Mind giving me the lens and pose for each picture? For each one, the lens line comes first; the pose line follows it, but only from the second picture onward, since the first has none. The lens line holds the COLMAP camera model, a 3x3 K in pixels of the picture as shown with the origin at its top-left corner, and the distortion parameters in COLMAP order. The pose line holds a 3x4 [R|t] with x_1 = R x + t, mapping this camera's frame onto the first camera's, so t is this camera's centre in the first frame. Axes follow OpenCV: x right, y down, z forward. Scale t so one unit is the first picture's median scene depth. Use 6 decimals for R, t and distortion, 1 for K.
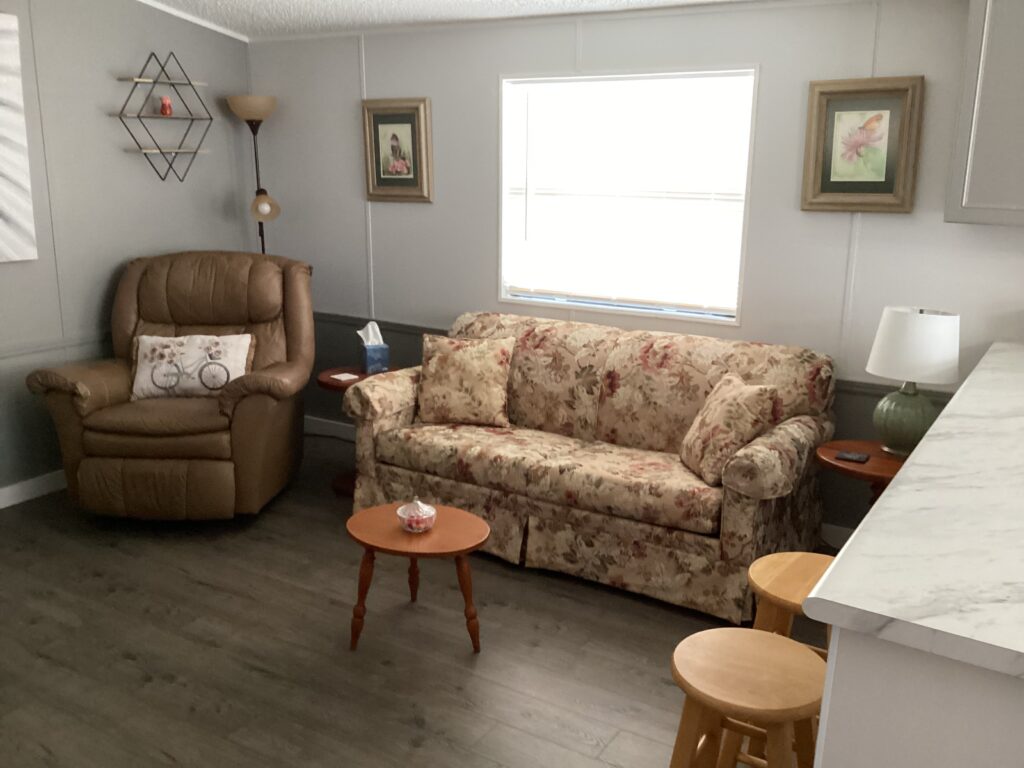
lens RADIAL K [[929.6, 0, 515.2], [0, 929.6, 402.0], [0, 0, 1]] dist [0.101422, -0.211203]
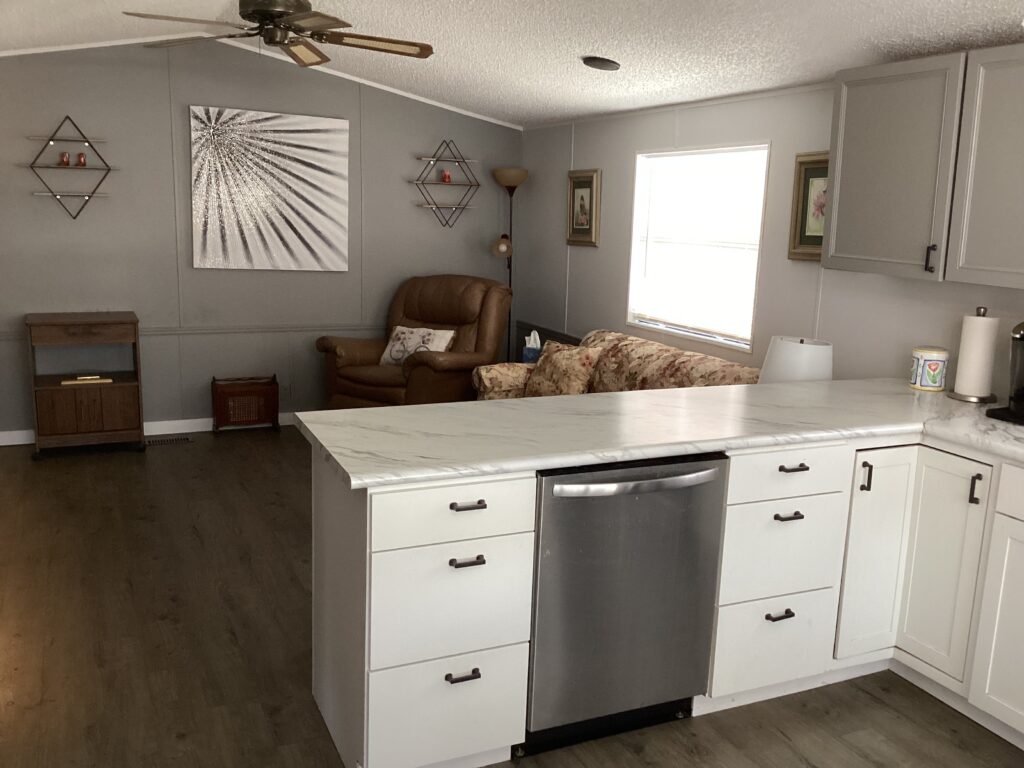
lens RADIAL K [[929.6, 0, 515.2], [0, 929.6, 402.0], [0, 0, 1]] dist [0.101422, -0.211203]
pose [[0.830976, 0.126484, -0.541738, 0.618100], [-0.161185, 0.986780, -0.016851, 0.047699], [0.532445, 0.101323, 0.840378, -0.158594]]
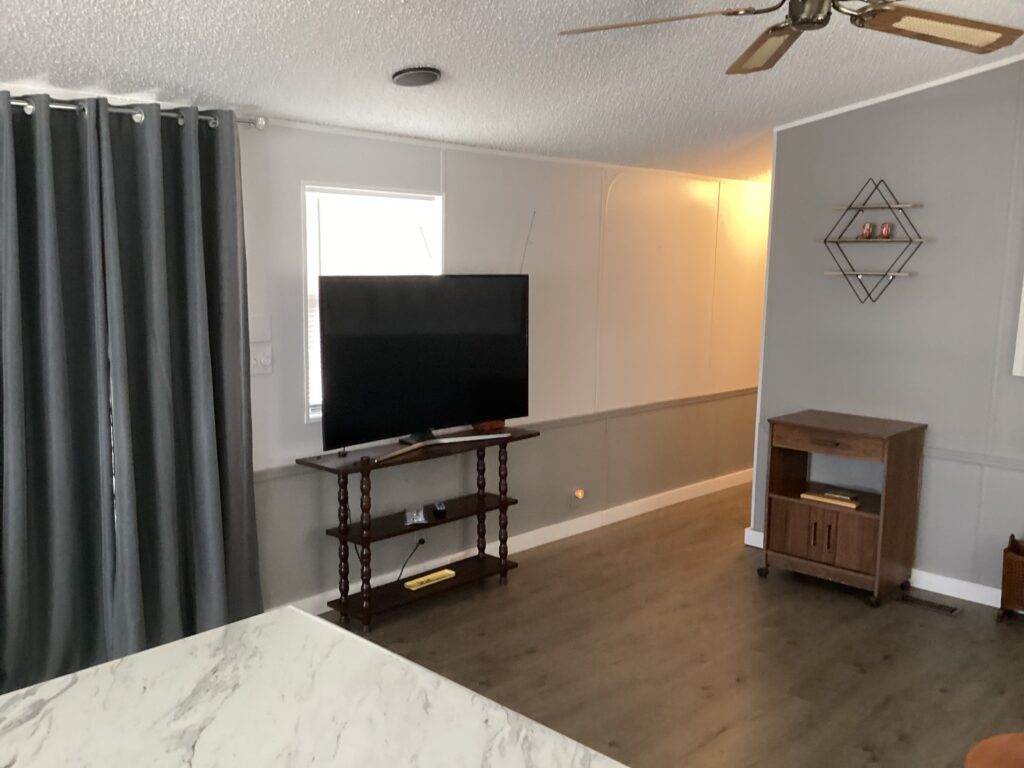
lens RADIAL K [[942.1, 0, 512.0], [0, 942.1, 384.0], [0, 0, 1]] dist [-0.045913, -0.002239]
pose [[-0.217743, 0.109155, -0.969883, 0.484678], [-0.266585, 0.949288, 0.166687, -0.122231], [0.938893, 0.294851, -0.177601, 0.476718]]
